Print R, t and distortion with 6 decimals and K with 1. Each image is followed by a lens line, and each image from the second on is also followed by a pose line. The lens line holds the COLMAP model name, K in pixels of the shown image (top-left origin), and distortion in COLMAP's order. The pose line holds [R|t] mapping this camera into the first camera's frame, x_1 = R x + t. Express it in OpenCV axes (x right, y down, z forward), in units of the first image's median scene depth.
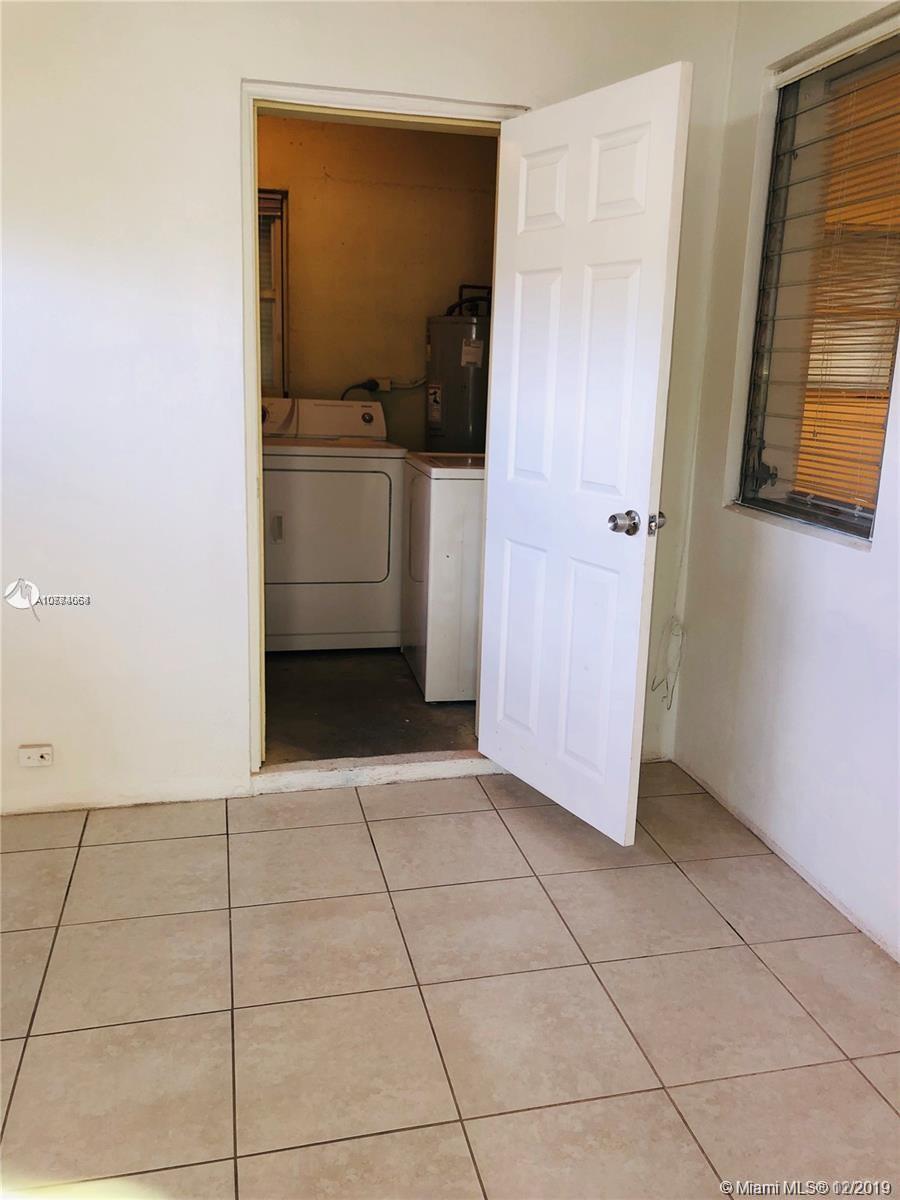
lens RADIAL K [[968.7, 0, 457.8], [0, 968.7, 596.0], [0, 0, 1]] dist [0.011314, 0.007253]
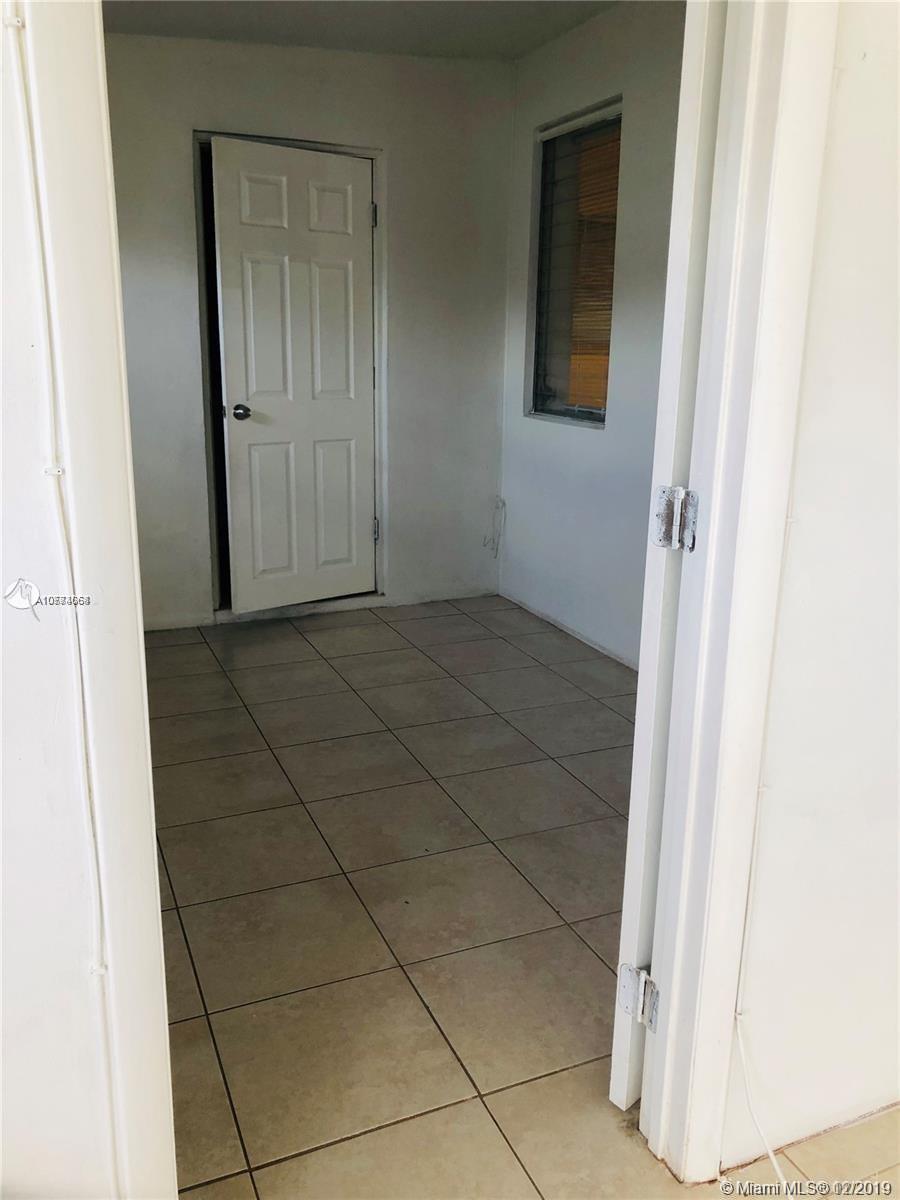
lens RADIAL K [[968.7, 0, 462.4], [0, 968.7, 603.8], [0, 0, 1]] dist [0.011314, 0.007253]
pose [[0.984167, -0.056225, 0.168090, -0.102897], [0.050532, 0.998001, 0.037960, 0.155036], [-0.169888, -0.028865, 0.985041, -0.543101]]
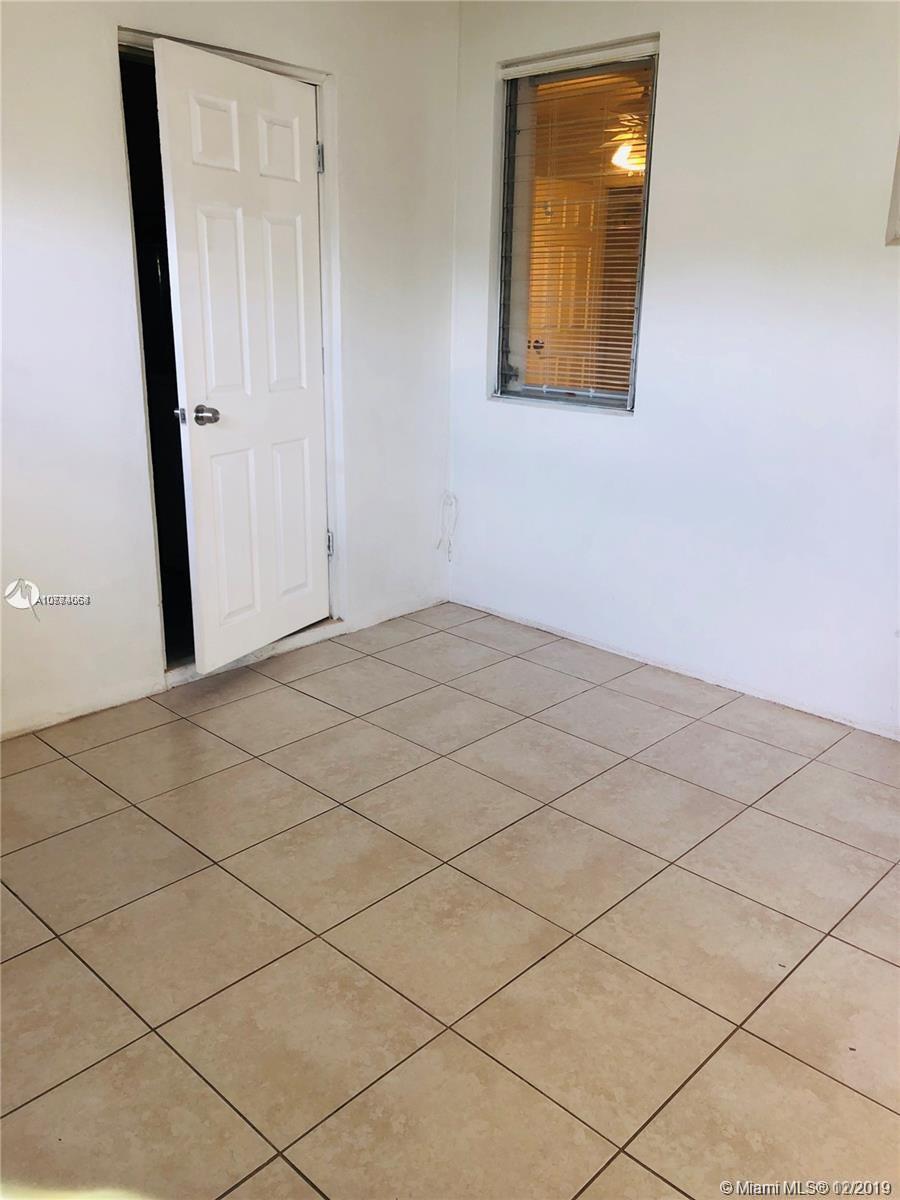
lens RADIAL K [[968.7, 0, 444.0], [0, 968.7, 604.4], [0, 0, 1]] dist [0.011314, 0.007253]
pose [[0.841875, -0.179024, 0.509114, -0.557240], [0.133301, 0.983126, 0.125277, 0.012302], [-0.522951, -0.037602, 0.851533, -0.130932]]
